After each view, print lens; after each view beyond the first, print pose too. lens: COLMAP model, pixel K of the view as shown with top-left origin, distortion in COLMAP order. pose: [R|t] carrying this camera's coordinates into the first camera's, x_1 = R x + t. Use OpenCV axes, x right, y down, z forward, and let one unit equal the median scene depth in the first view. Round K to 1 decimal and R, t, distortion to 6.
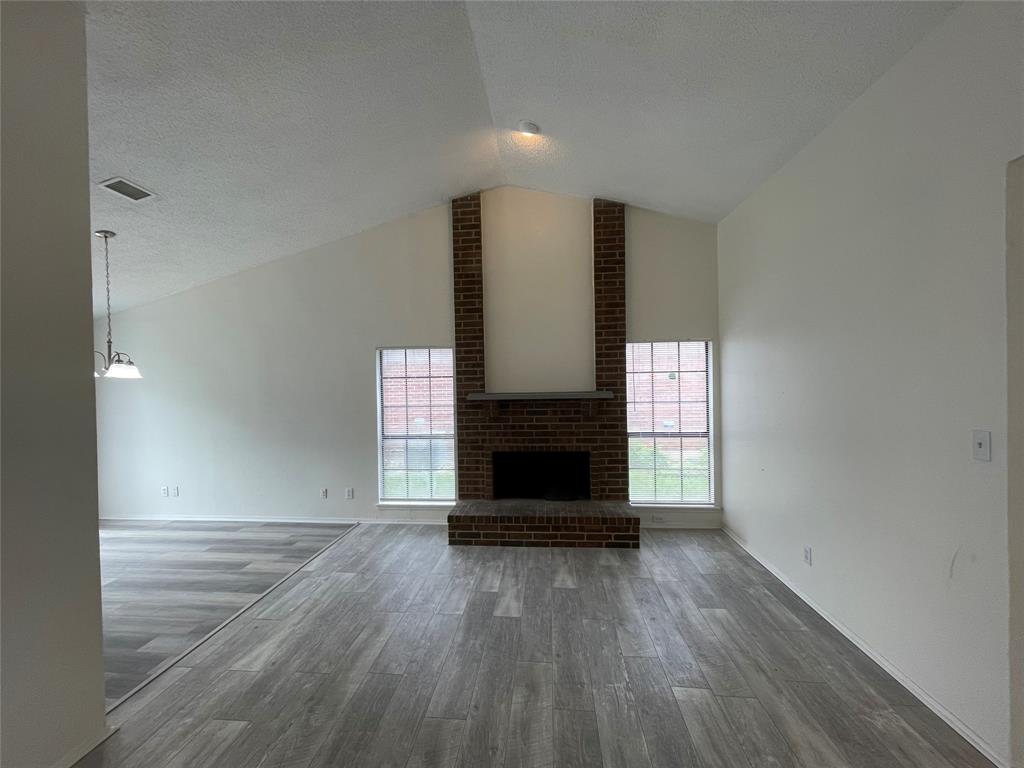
lens RADIAL K [[414.4, 0, 507.2], [0, 414.4, 384.1], [0, 0, 1]] dist [0.002603, 0.000289]
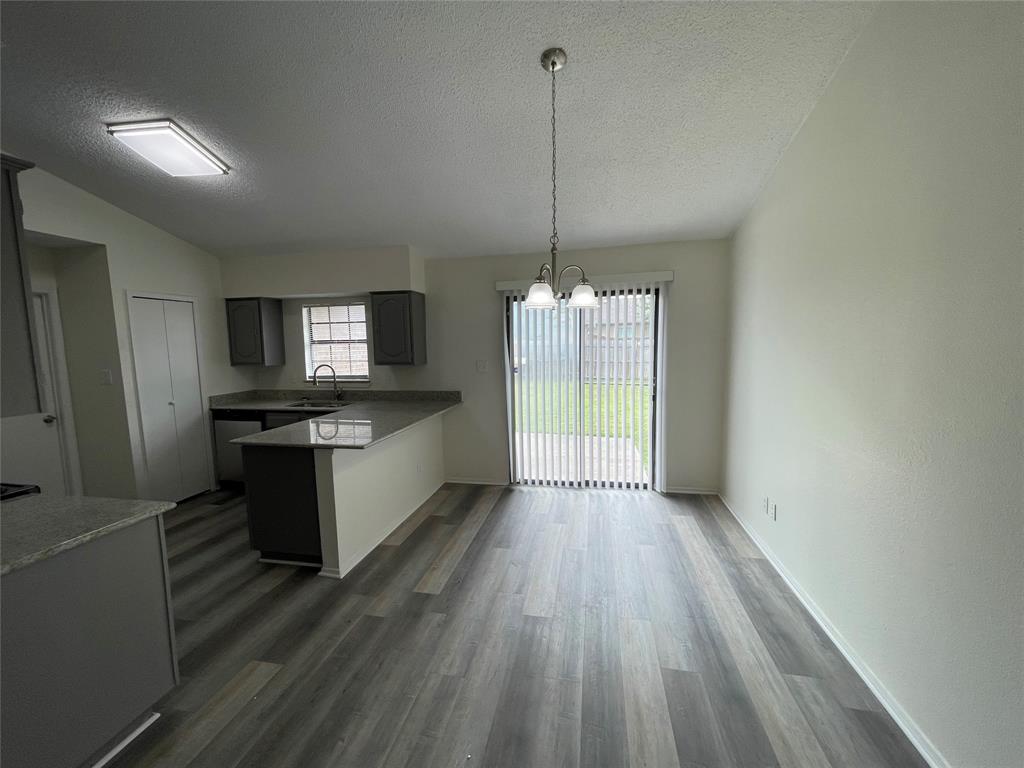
lens RADIAL K [[414.4, 0, 507.2], [0, 414.4, 384.1], [0, 0, 1]] dist [0.002603, 0.000289]
pose [[-0.105964, 0.122187, -0.986834, -0.262372], [0.011845, 0.992506, 0.121618, 0.017967], [0.994299, 0.001198, -0.106617, 0.801991]]
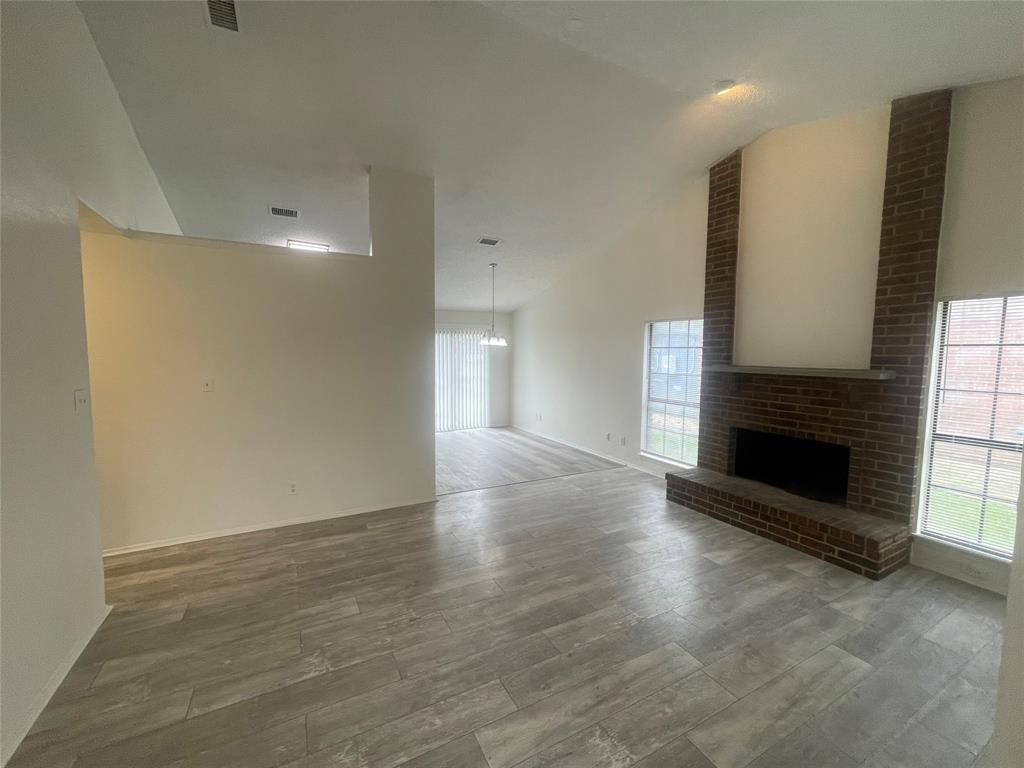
lens RADIAL K [[414.4, 0, 507.2], [0, 414.4, 384.1], [0, 0, 1]] dist [0.002603, 0.000289]
pose [[0.551261, 0.088874, -0.829586, 0.482168], [-0.027189, 0.995696, 0.088602, -0.005656], [0.833890, -0.026287, 0.551305, 0.036112]]
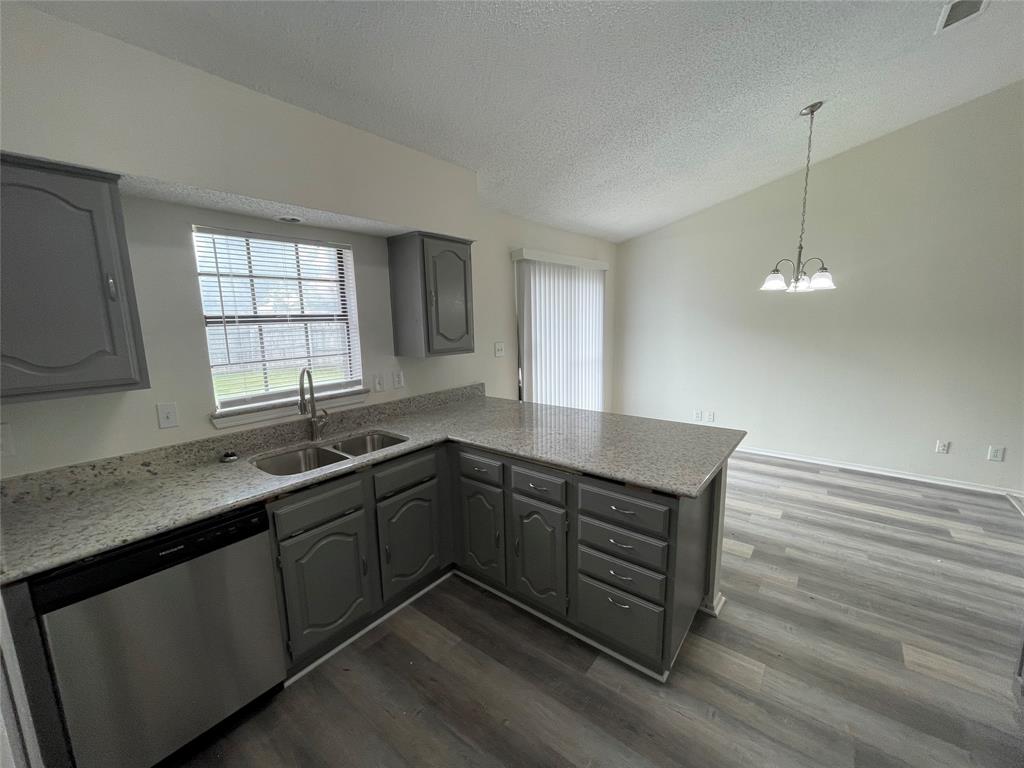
lens RADIAL K [[414.4, 0, 507.2], [0, 414.4, 384.1], [0, 0, 1]] dist [0.002603, 0.000289]
pose [[0.845149, 0.093620, -0.526269, -0.794791], [-0.004612, 0.985783, 0.167958, 0.027347], [0.534511, -0.139523, 0.833565, -0.051243]]
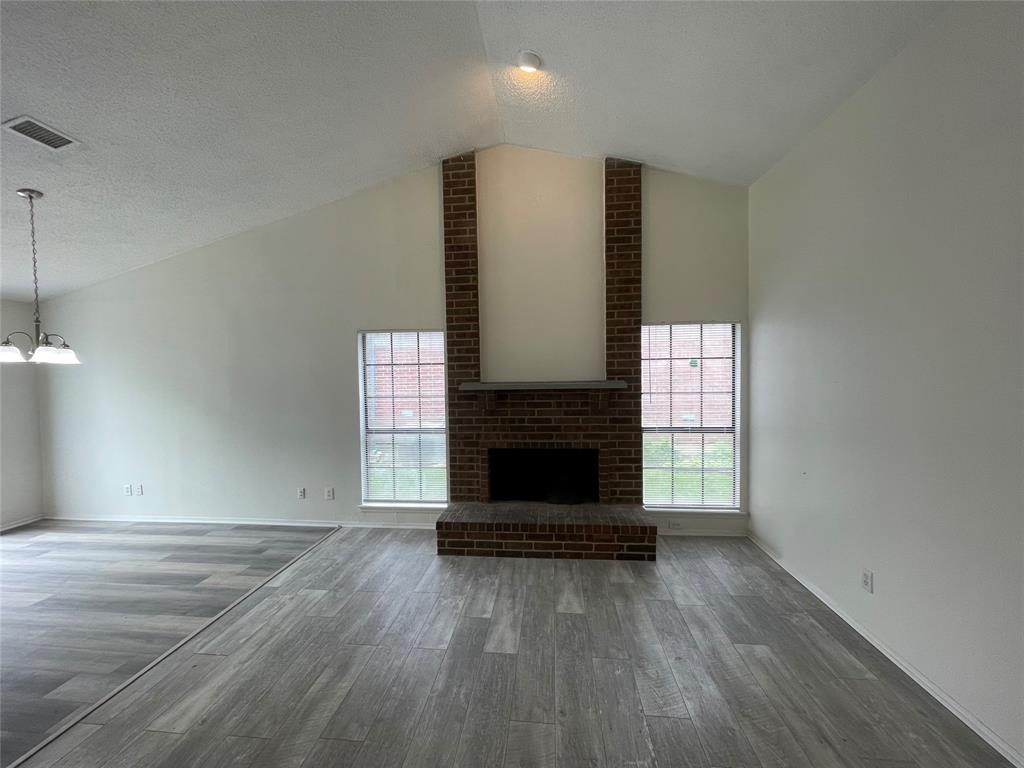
lens RADIAL K [[414.4, 0, 507.2], [0, 414.4, 384.1], [0, 0, 1]] dist [0.002603, 0.000289]
pose [[0.999954, 0.002544, -0.009295, 0.012631], [-0.002313, 0.999691, 0.024750, 0.003853], [0.009355, -0.024727, 0.999650, 0.122087]]
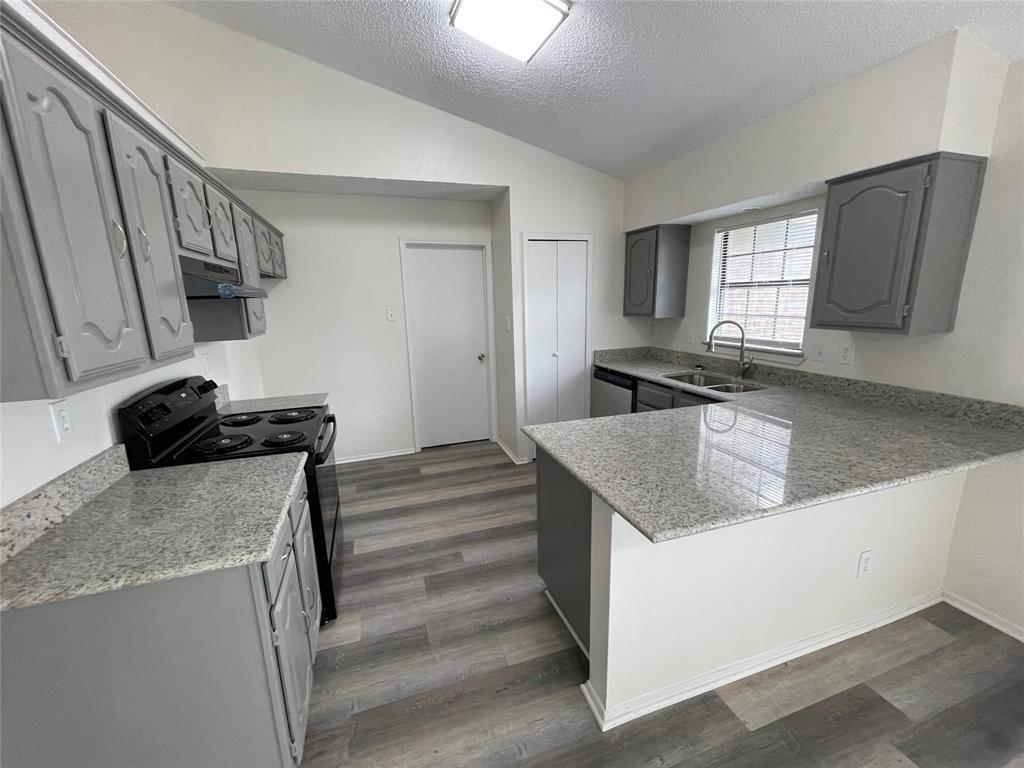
lens RADIAL K [[414.4, 0, 507.2], [0, 414.4, 384.1], [0, 0, 1]] dist [0.002603, 0.000289]
pose [[-0.910251, 0.126687, -0.394200, -0.646774], [0.040164, 0.974568, 0.220461, 0.028309], [0.412105, 0.184842, -0.892190, 0.705017]]
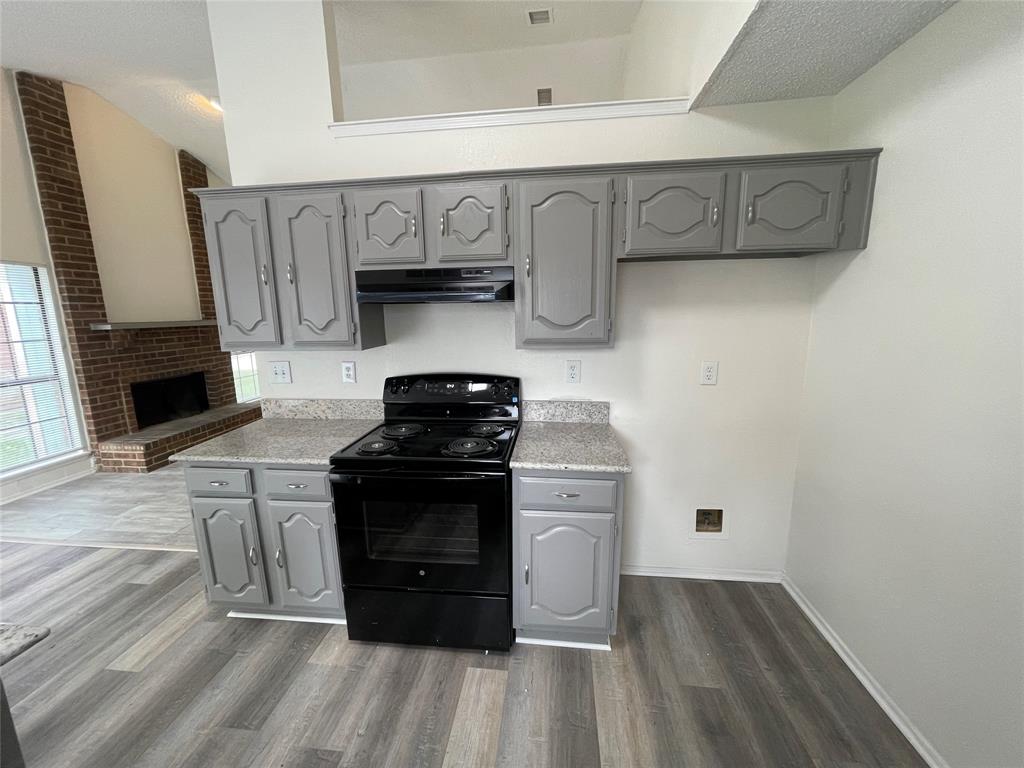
lens RADIAL K [[414.4, 0, 507.2], [0, 414.4, 384.1], [0, 0, 1]] dist [0.002603, 0.000289]
pose [[0.021550, -0.153099, 0.987976, -1.003797], [0.031919, 0.987807, 0.152377, 0.045850], [-0.999258, 0.028252, 0.026174, 0.091539]]
